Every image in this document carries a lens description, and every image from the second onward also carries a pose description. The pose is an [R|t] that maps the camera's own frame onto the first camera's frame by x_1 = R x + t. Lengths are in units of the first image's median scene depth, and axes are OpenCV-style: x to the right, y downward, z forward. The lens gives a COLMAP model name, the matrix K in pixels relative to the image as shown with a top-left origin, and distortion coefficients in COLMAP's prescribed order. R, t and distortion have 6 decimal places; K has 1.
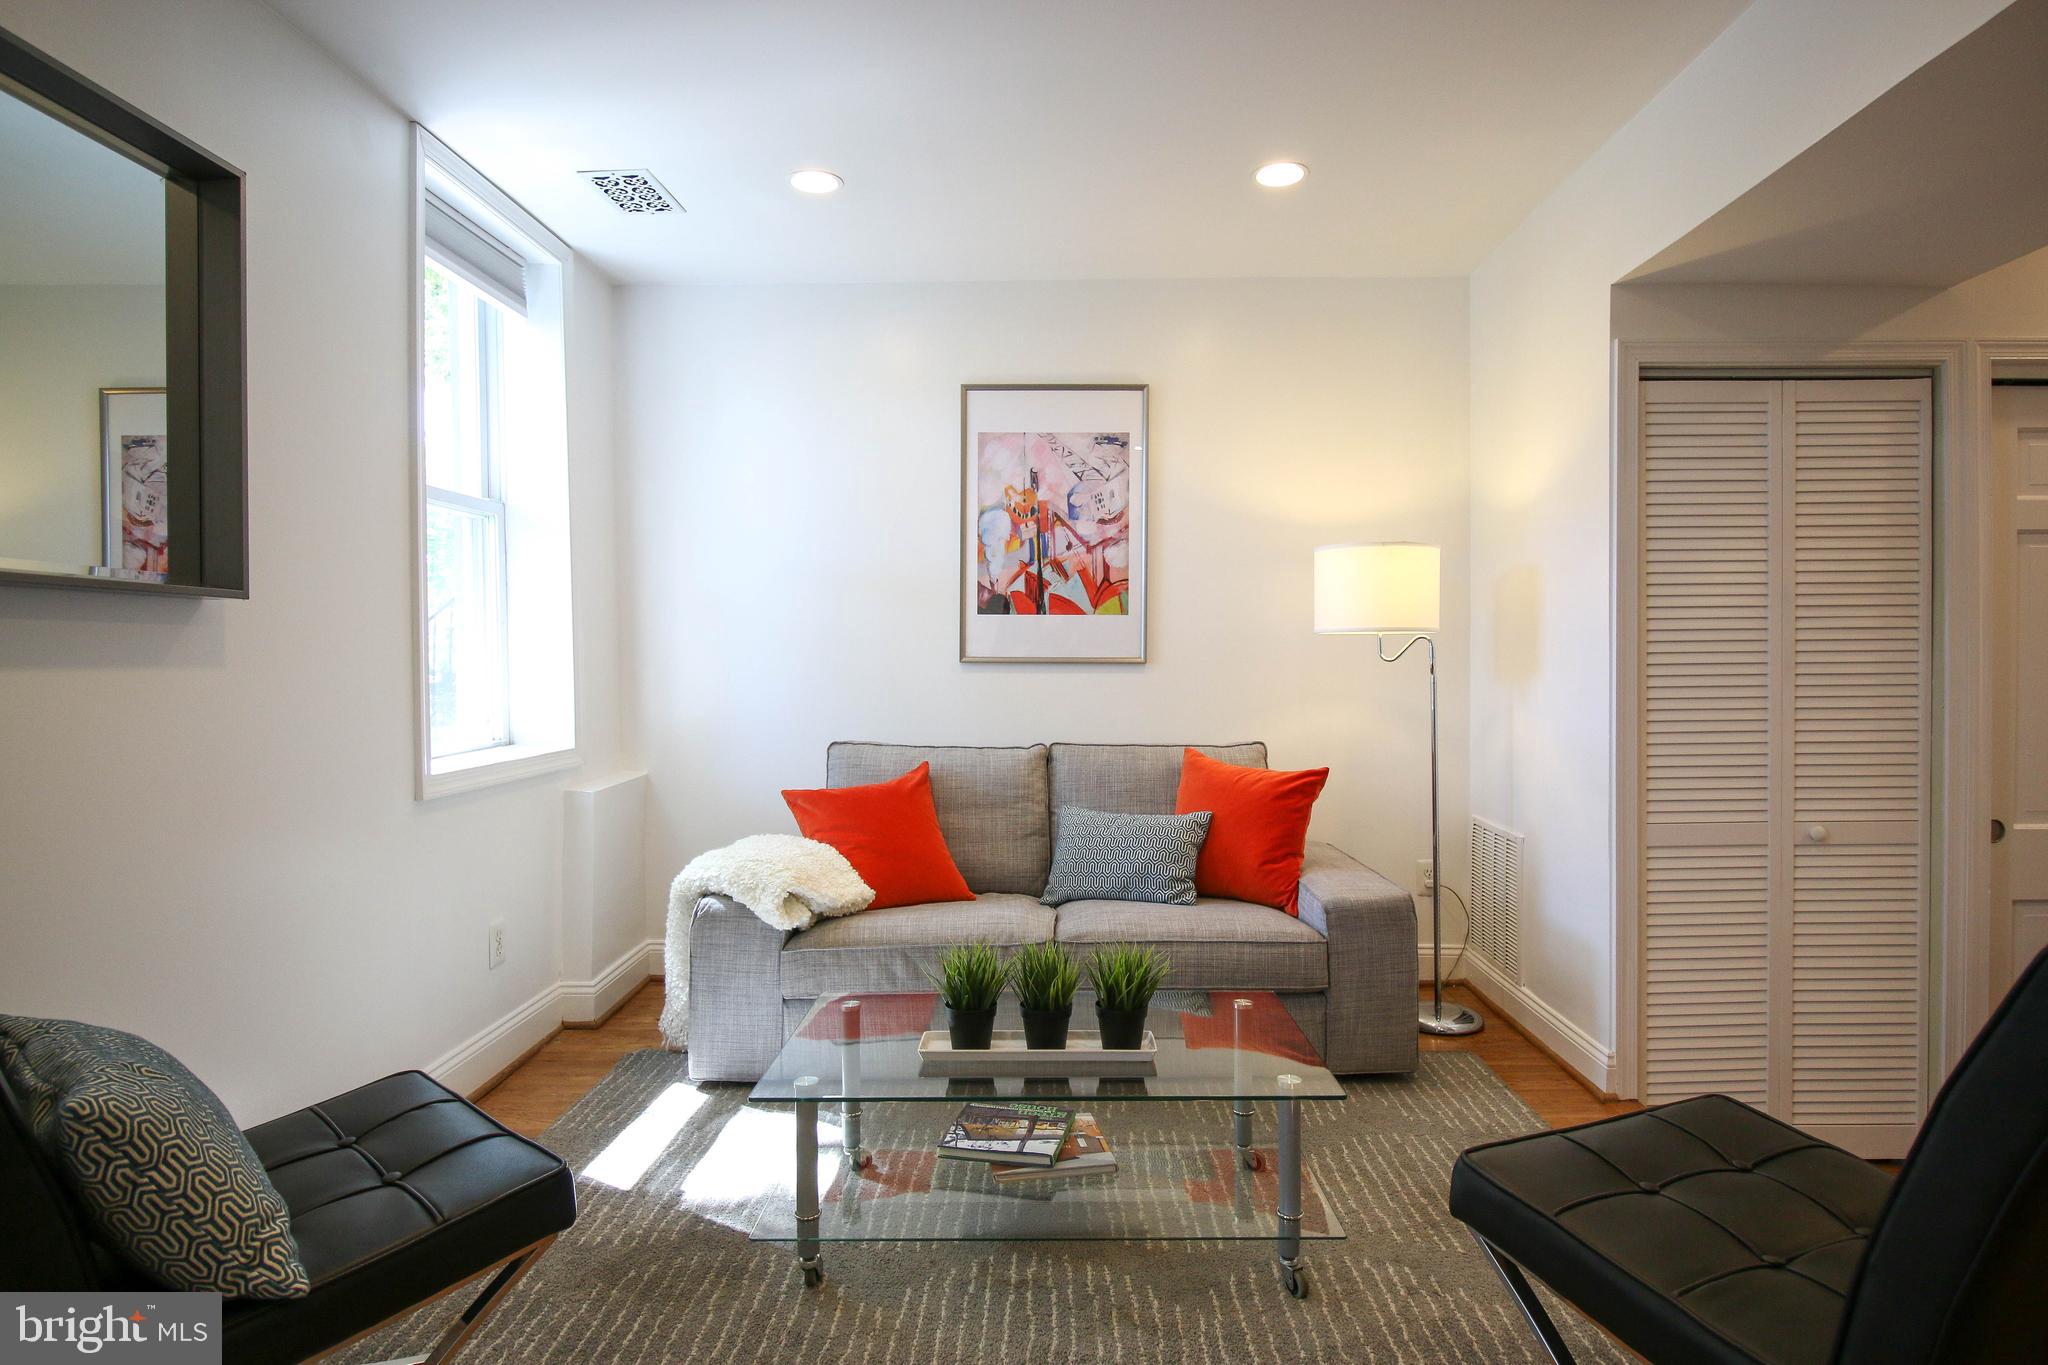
lens RADIAL K [[1108.0, 0, 1029.8], [0, 1108.0, 673.7], [0, 0, 1]] dist [0.005320, 0.000867]
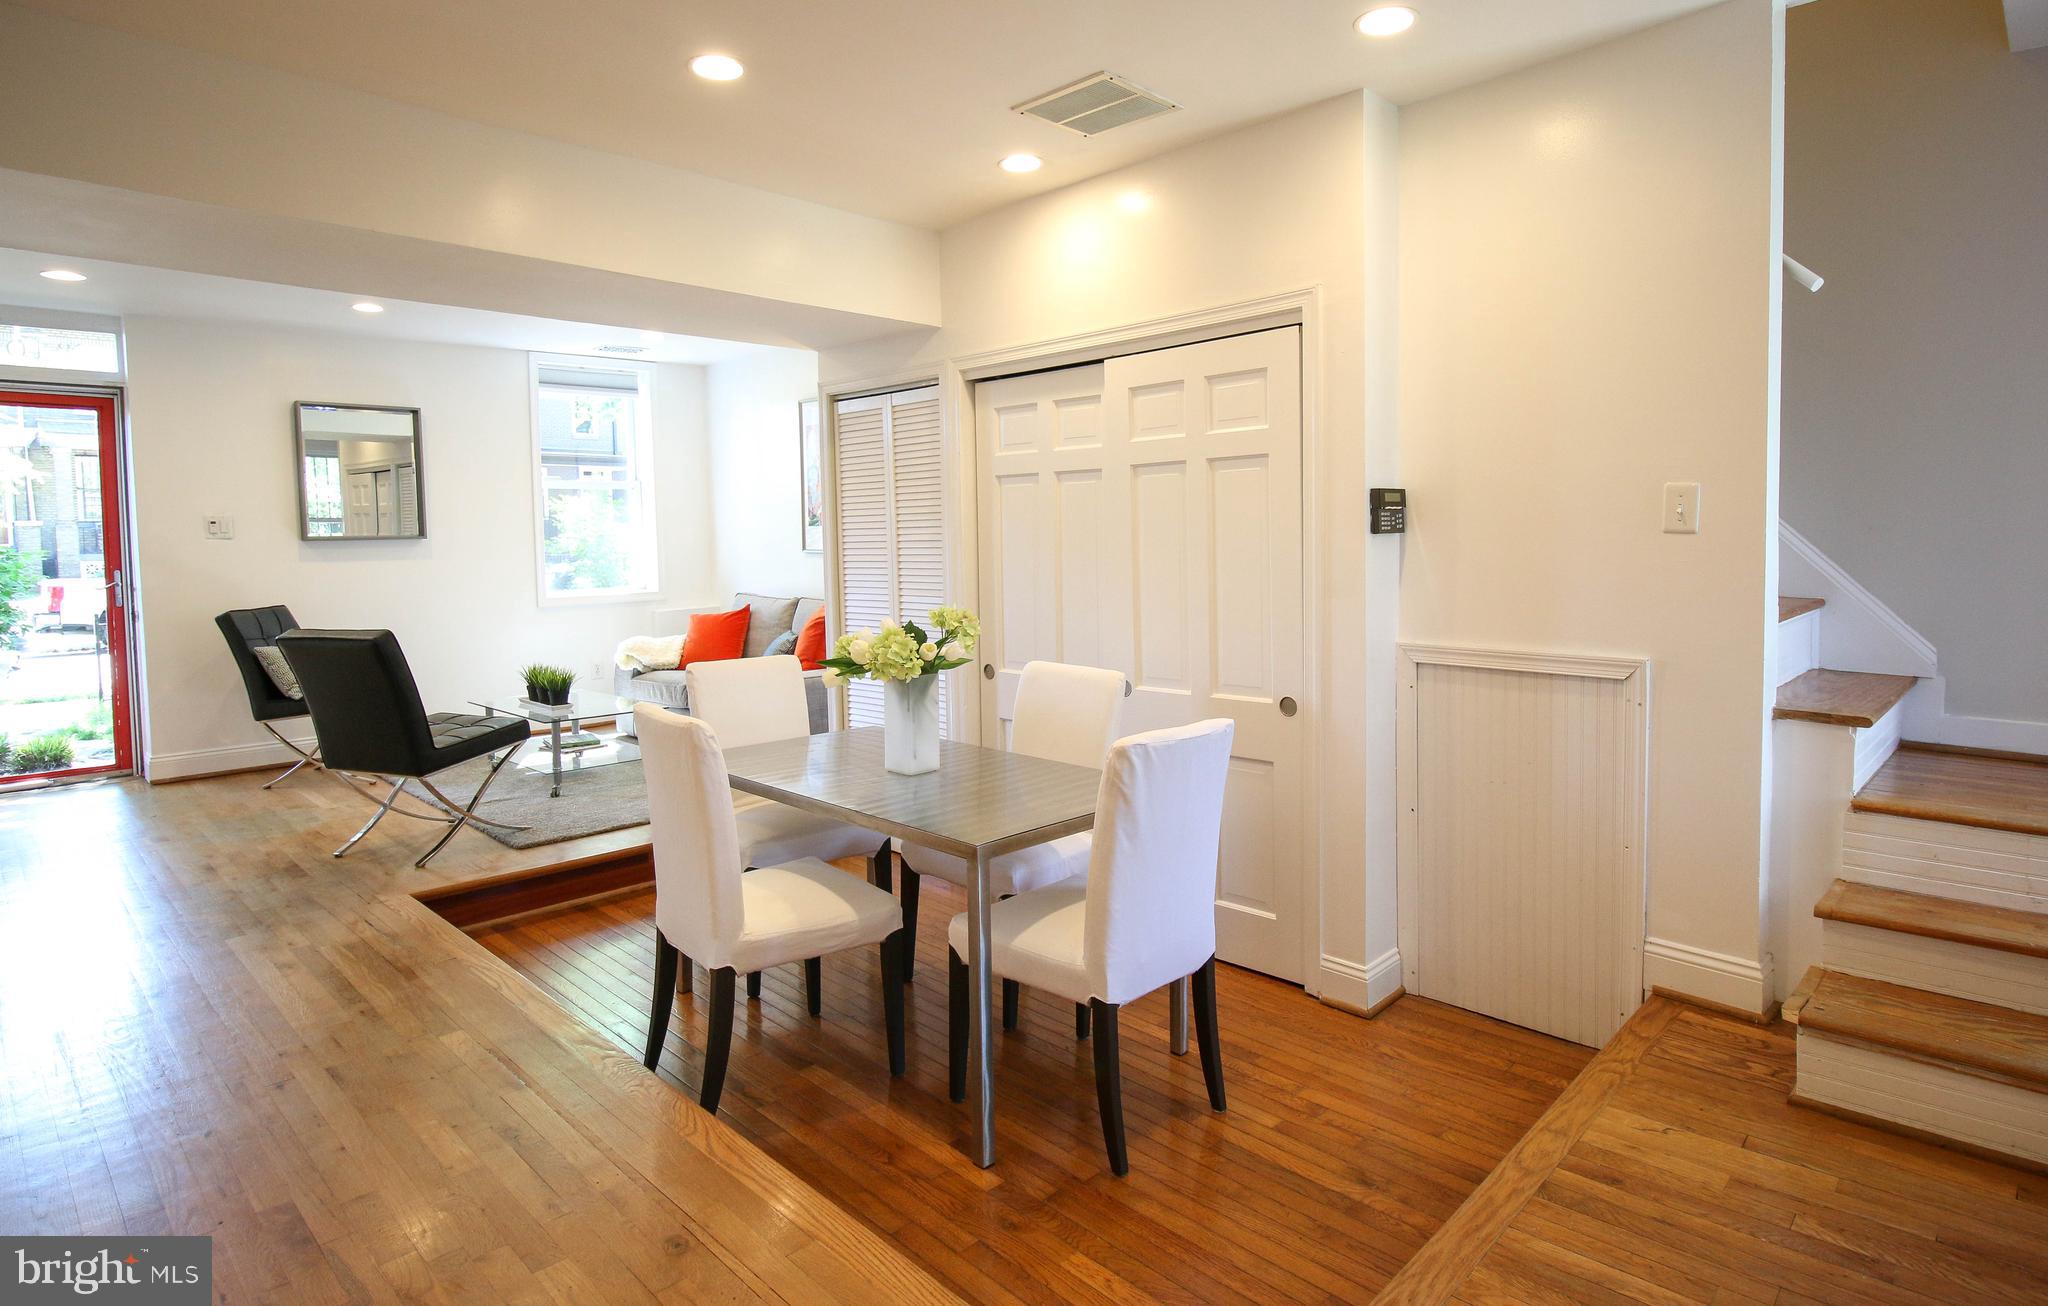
lens RADIAL K [[1084.3, 0, 1013.4], [0, 1084.3, 644.6], [0, 0, 1]] dist [-0.000880, 0.000110]
pose [[0.692166, 0.067049, -0.718617, 2.006067], [-0.014380, 0.996759, 0.079150, -0.017599], [0.721595, -0.044451, 0.690887, -0.014686]]
